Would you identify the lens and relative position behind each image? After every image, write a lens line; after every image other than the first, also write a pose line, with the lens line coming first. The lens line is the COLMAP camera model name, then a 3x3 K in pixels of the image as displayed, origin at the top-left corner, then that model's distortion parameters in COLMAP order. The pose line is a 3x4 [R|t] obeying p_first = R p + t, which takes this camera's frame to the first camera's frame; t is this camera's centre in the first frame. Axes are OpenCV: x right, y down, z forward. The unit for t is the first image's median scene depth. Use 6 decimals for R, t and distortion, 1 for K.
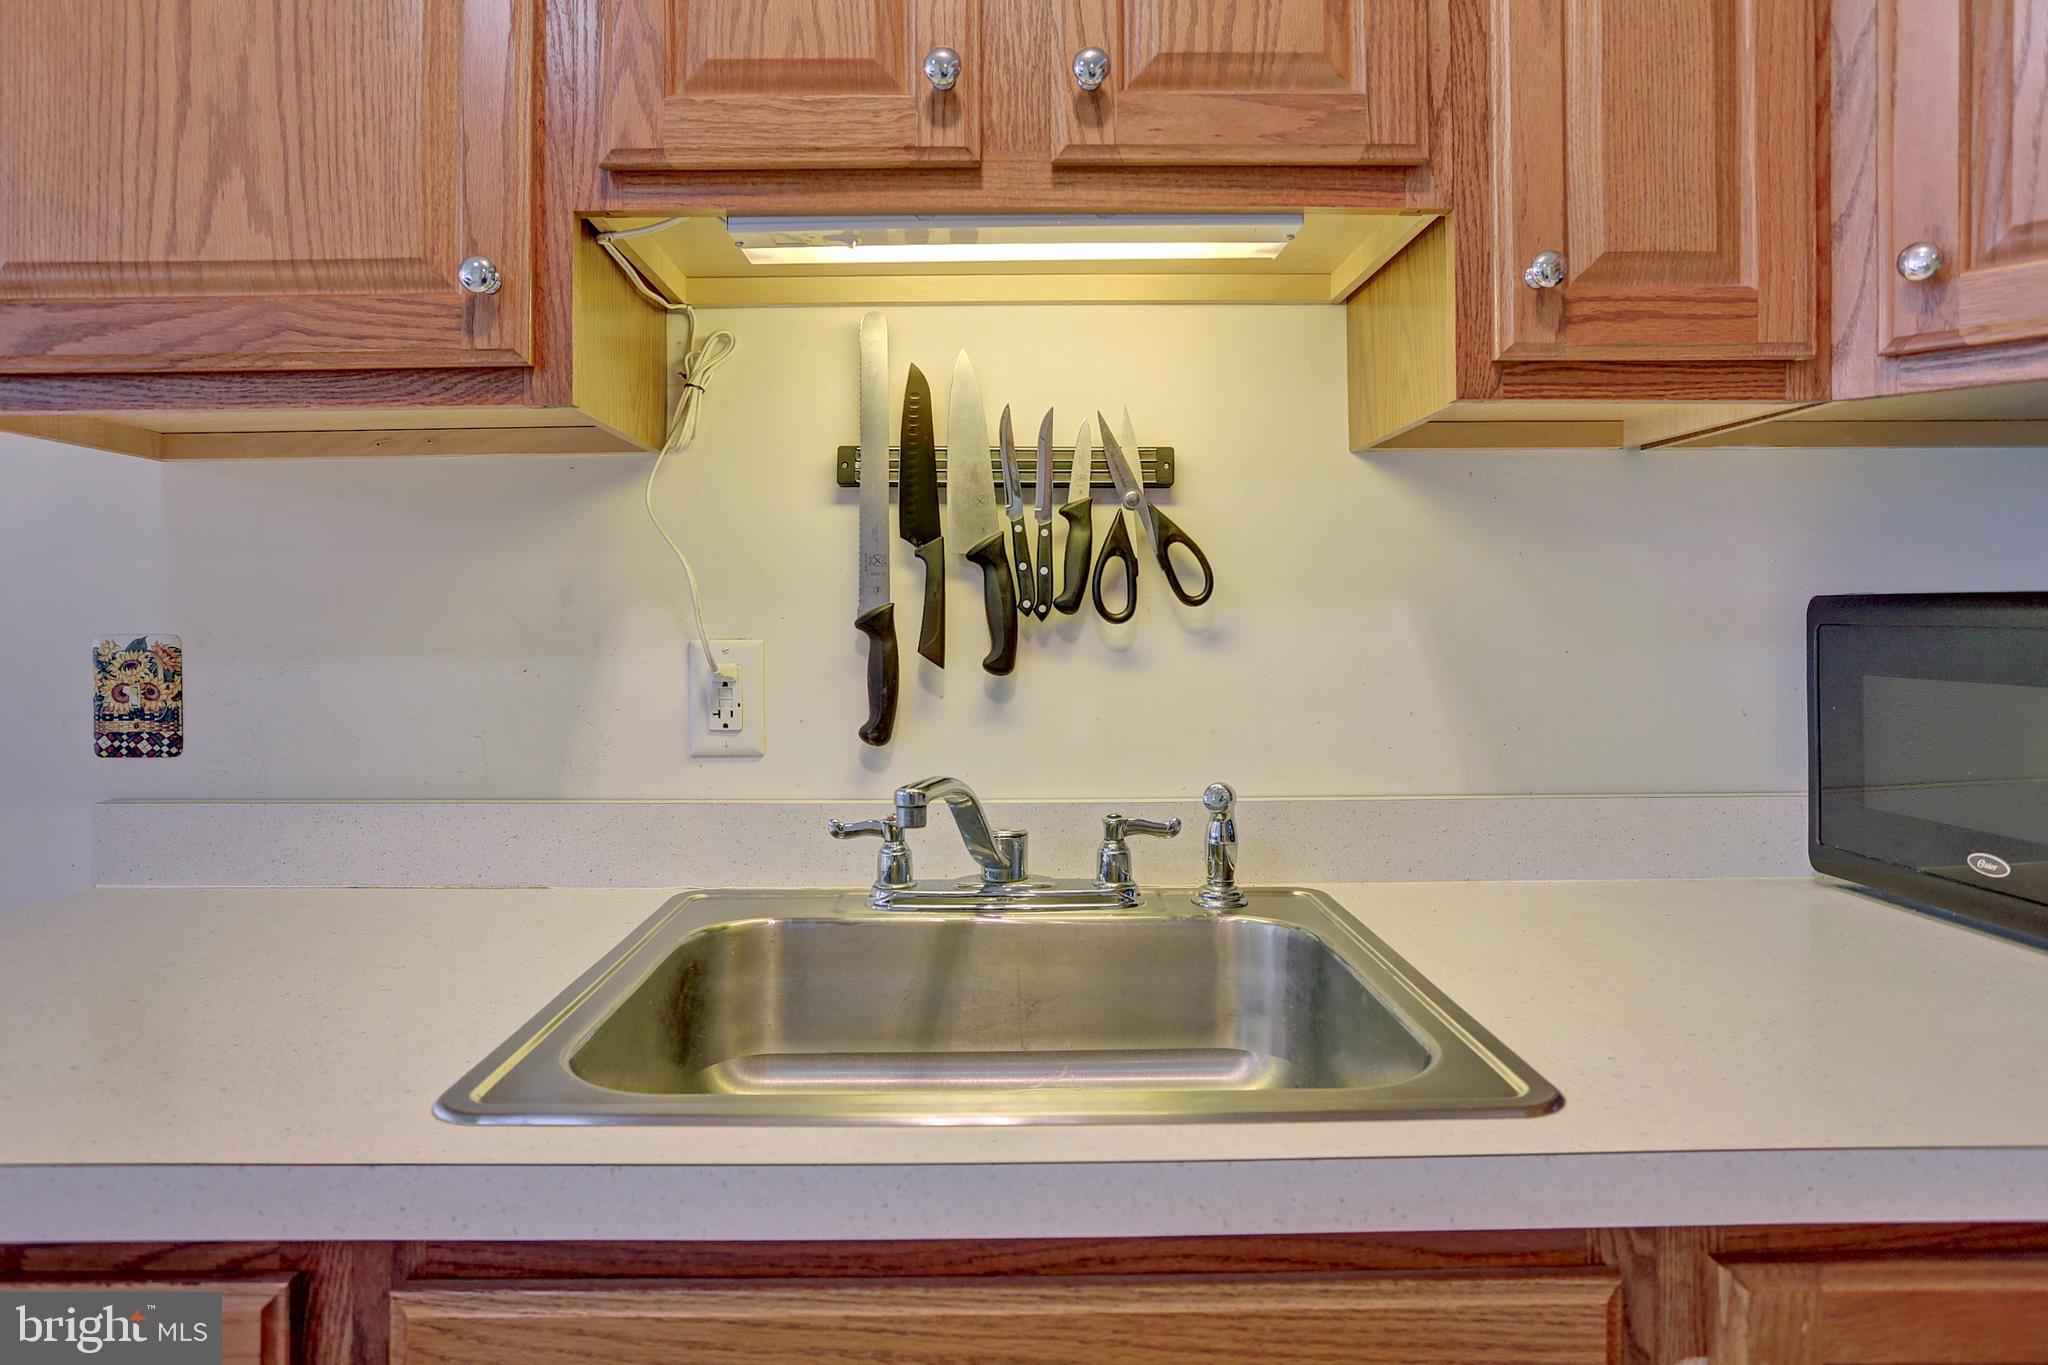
lens RADIAL K [[1302.9, 0, 1034.5], [0, 1302.9, 622.1], [0, 0, 1]] dist [-0.051147, 0.045765]
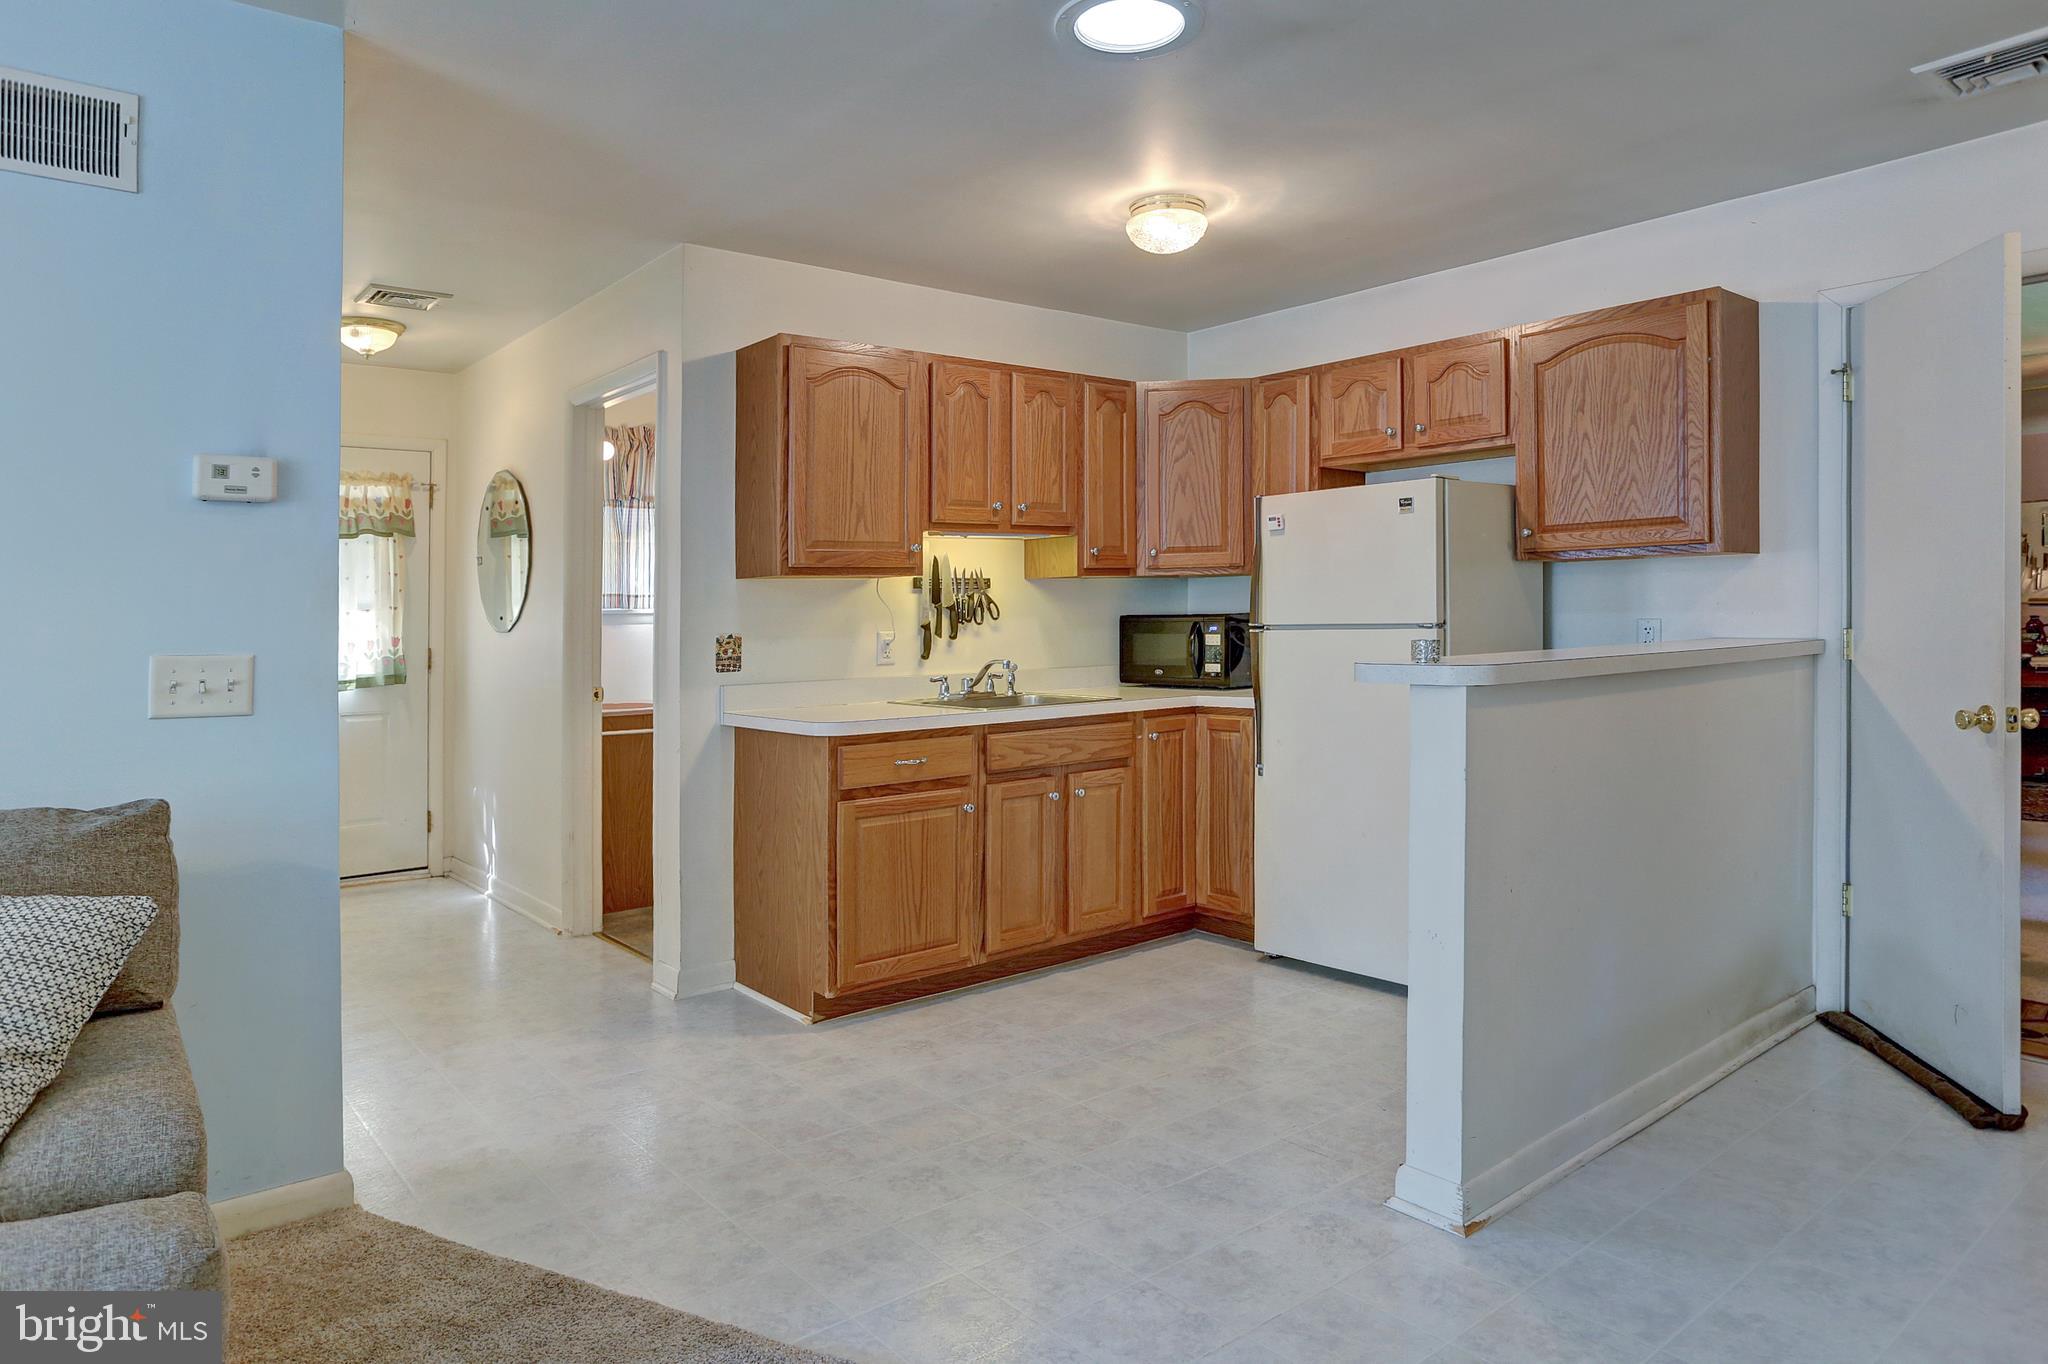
lens RADIAL K [[1279.2, 0, 963.2], [0, 1279.2, 613.7], [0, 0, 1]] dist [-0.050145, 0.041396]
pose [[0.803719, -0.011243, 0.594903, -2.180898], [0.014620, 0.999893, -0.000855, -0.028524], [-0.594829, 0.009384, 0.803797, -1.953871]]
